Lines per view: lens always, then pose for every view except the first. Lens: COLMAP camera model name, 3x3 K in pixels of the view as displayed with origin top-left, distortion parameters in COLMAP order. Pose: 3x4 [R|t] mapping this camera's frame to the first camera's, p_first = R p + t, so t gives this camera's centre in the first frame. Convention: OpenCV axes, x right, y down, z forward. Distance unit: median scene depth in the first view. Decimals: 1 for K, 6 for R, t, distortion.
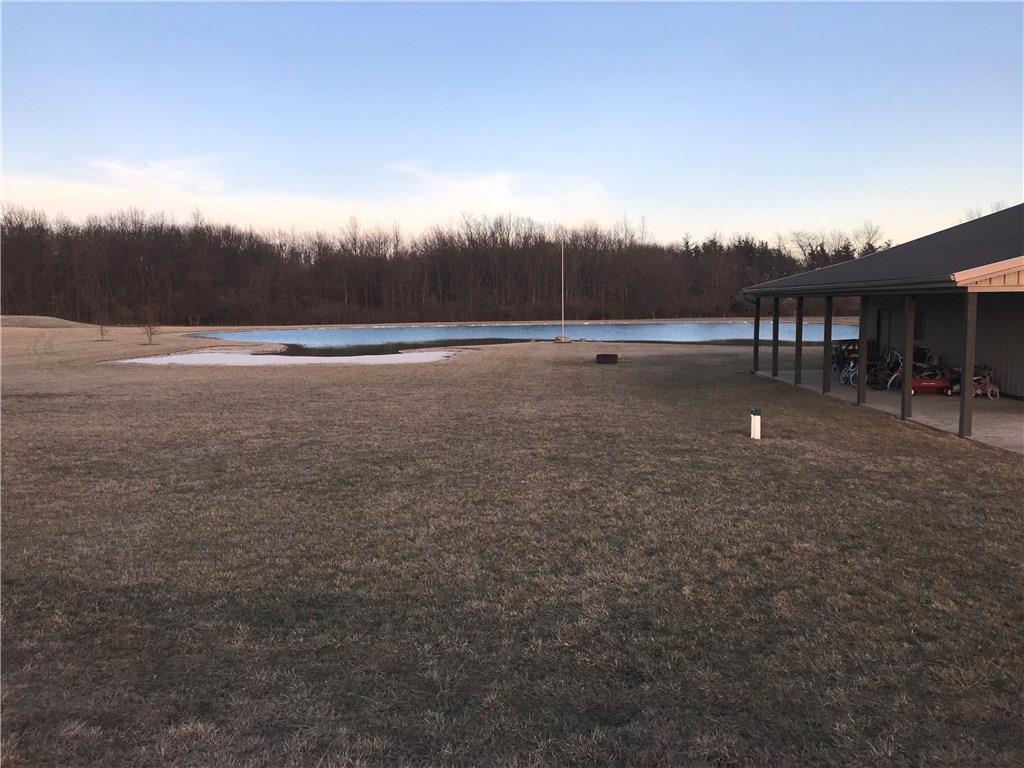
lens RADIAL K [[845.7, 0, 512.0], [0, 845.7, 384.0], [0, 0, 1]] dist [-0.003418, 0.016800]
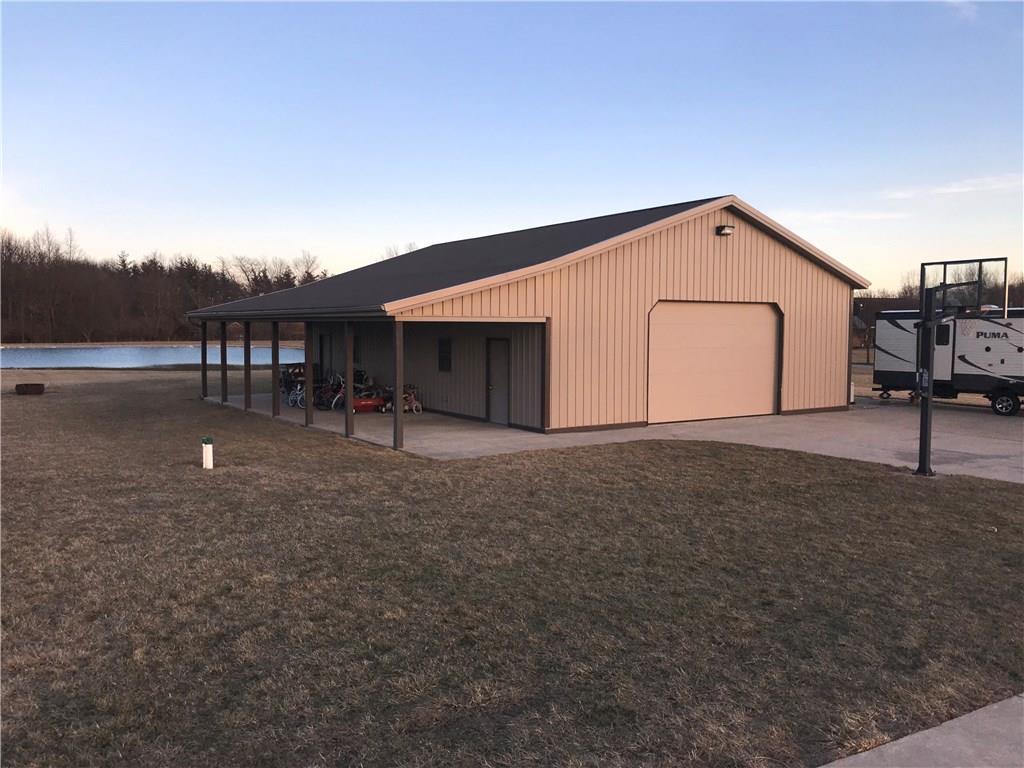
lens RADIAL K [[830.8, 0, 512.0], [0, 830.8, 384.0], [0, 0, 1]] dist [-0.021080, 0.055449]
pose [[0.803625, -0.032102, 0.594270, 0.007581], [0.046860, 0.998857, -0.009411, -0.009206], [-0.593289, 0.035410, 0.804211, 0.032718]]
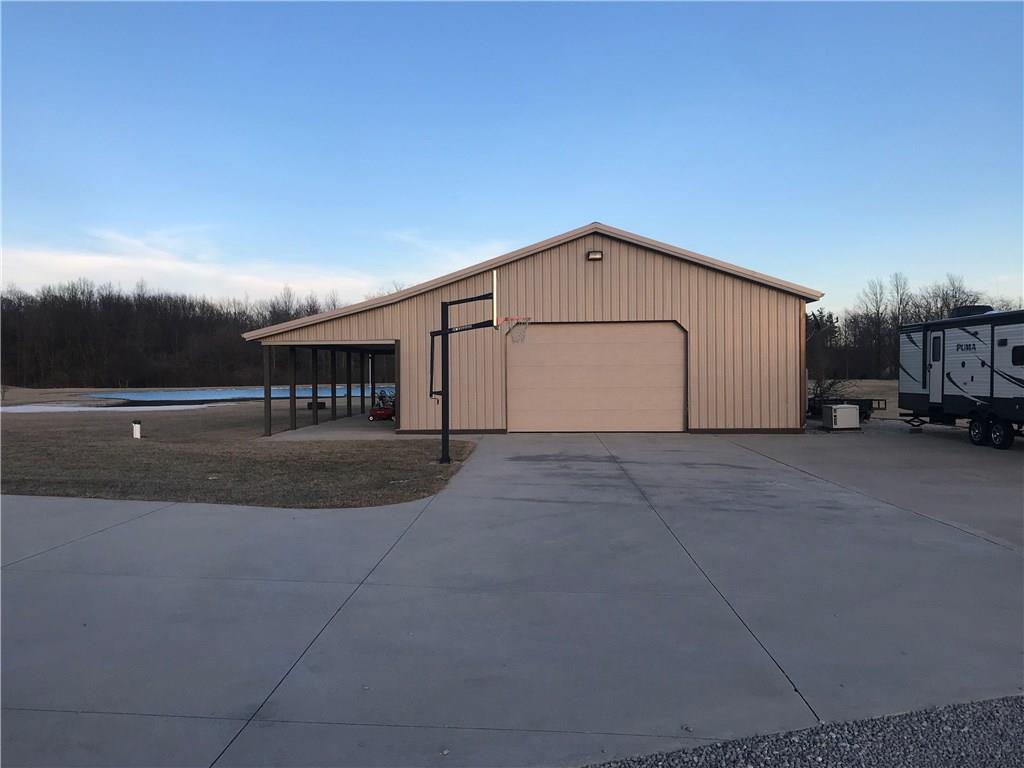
lens RADIAL K [[830.8, 0, 512.0], [0, 830.8, 384.0], [0, 0, 1]] dist [-0.021080, 0.055449]
pose [[0.999832, -0.002125, 0.018195, 1.251904], [0.003531, 0.996977, -0.077612, 0.112189], [-0.017975, 0.077663, 0.996818, -0.712637]]
